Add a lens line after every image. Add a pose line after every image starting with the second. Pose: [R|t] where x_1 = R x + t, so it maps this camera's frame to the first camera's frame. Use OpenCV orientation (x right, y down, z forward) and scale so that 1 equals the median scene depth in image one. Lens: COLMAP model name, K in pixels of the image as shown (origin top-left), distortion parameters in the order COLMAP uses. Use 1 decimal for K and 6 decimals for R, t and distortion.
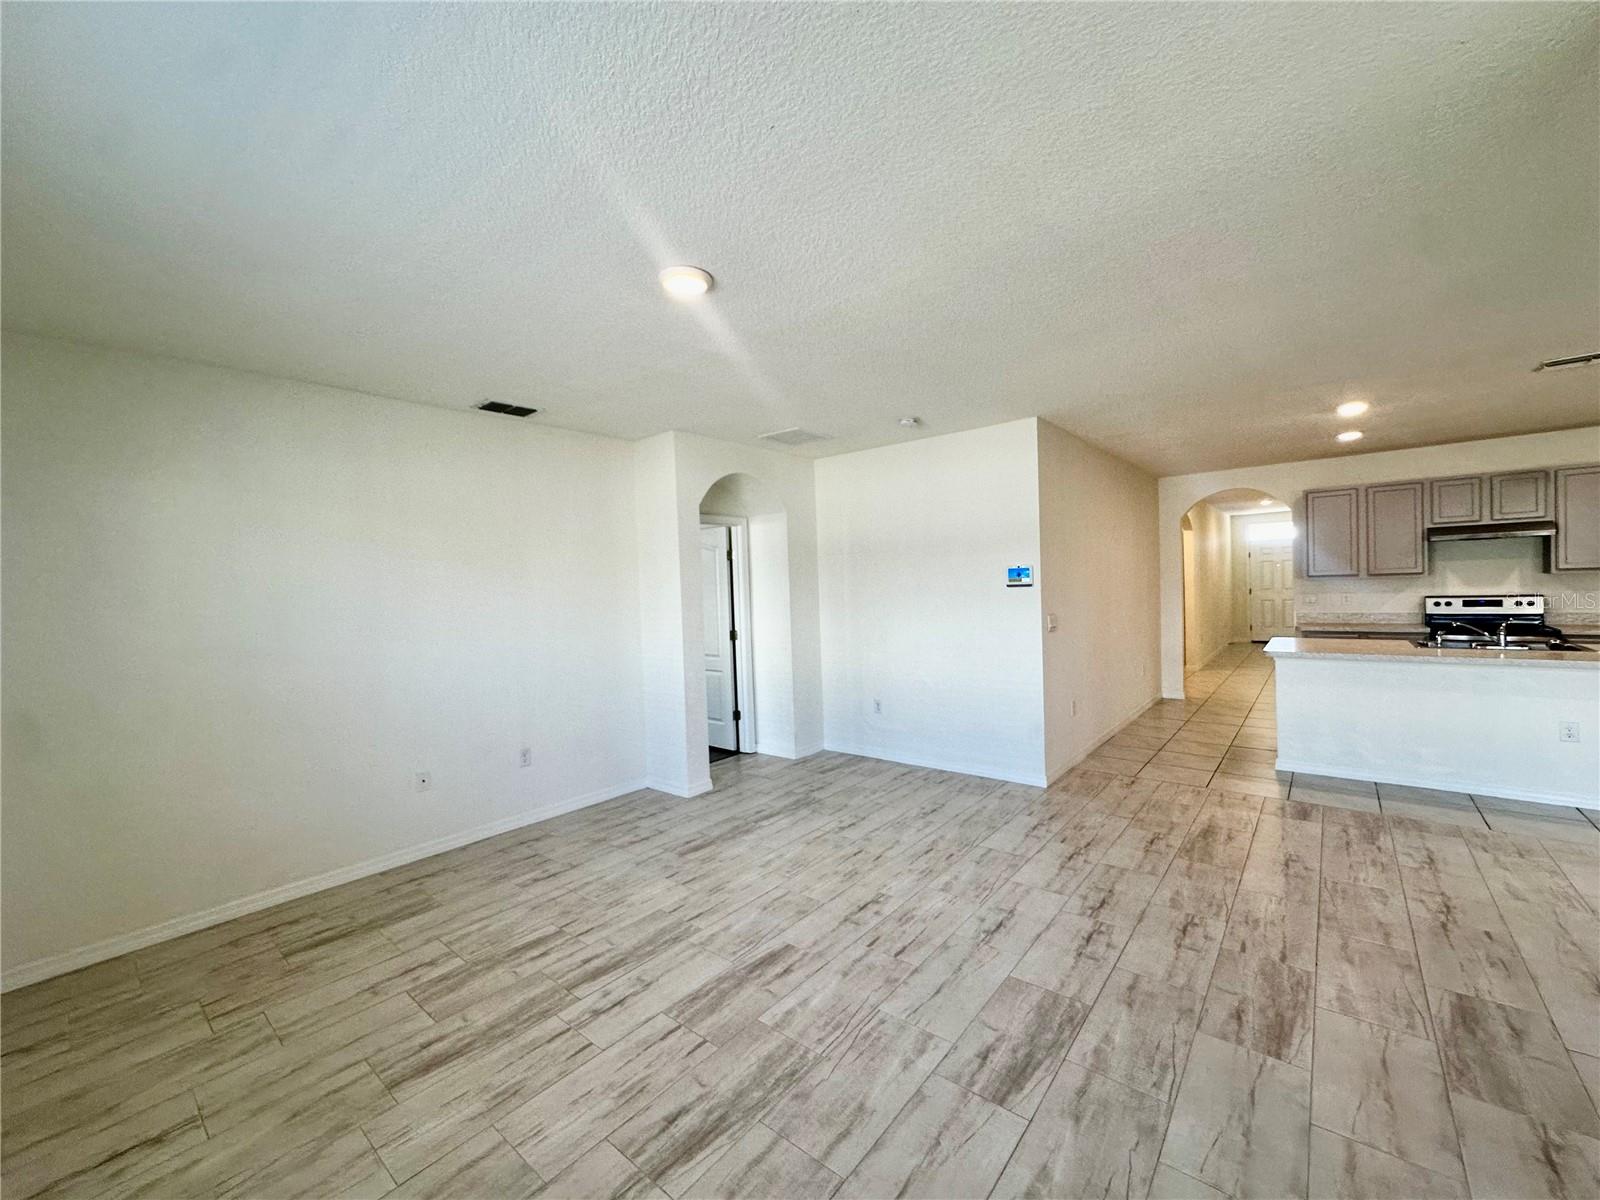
lens RADIAL K [[644.0, 0, 806.4], [0, 644.0, 596.9], [0, 0, 1]] dist [0.004526, -0.000223]
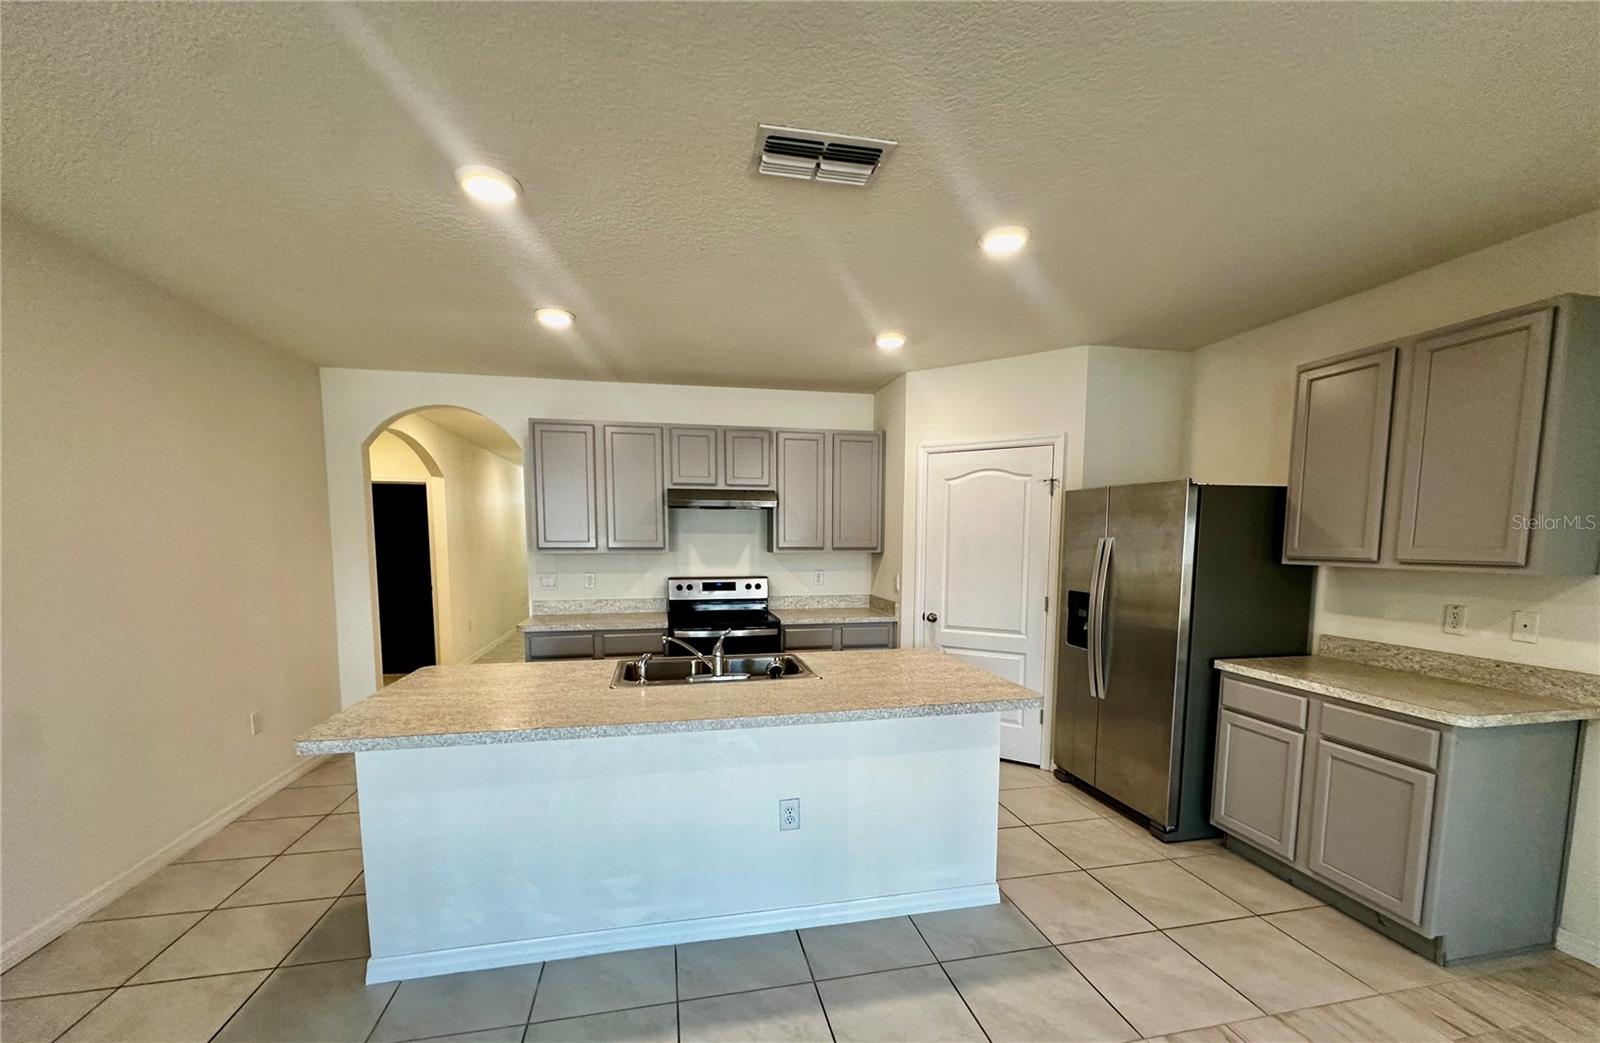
lens RADIAL K [[638.9, 0, 793.4], [0, 638.9, 597.2], [0, 0, 1]] dist [0.001140, 0.000066]
pose [[0.634649, -0.037023, 0.771913, 0.483500], [-0.005581, 0.998606, 0.052484, -0.019981], [-0.772780, -0.037617, 0.633558, 0.416640]]
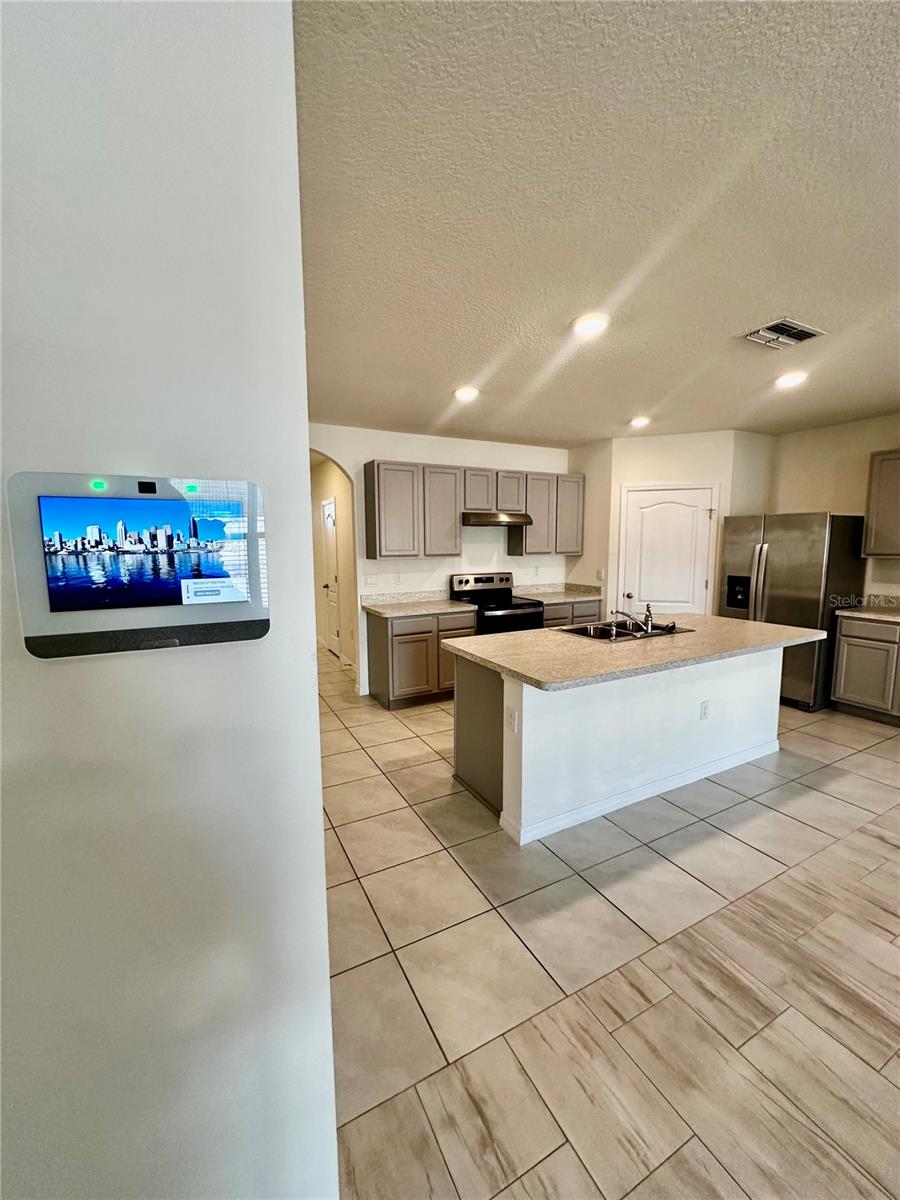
lens RADIAL K [[483.0, 0, 449.4], [0, 483.0, 597.8], [0, 0, 1]] dist [0.004526, -0.000223]
pose [[0.393856, -0.073101, 0.916261, 0.209396], [0.014927, 0.997210, 0.073143, -0.024221], [-0.919051, -0.015130, 0.393849, 0.723333]]
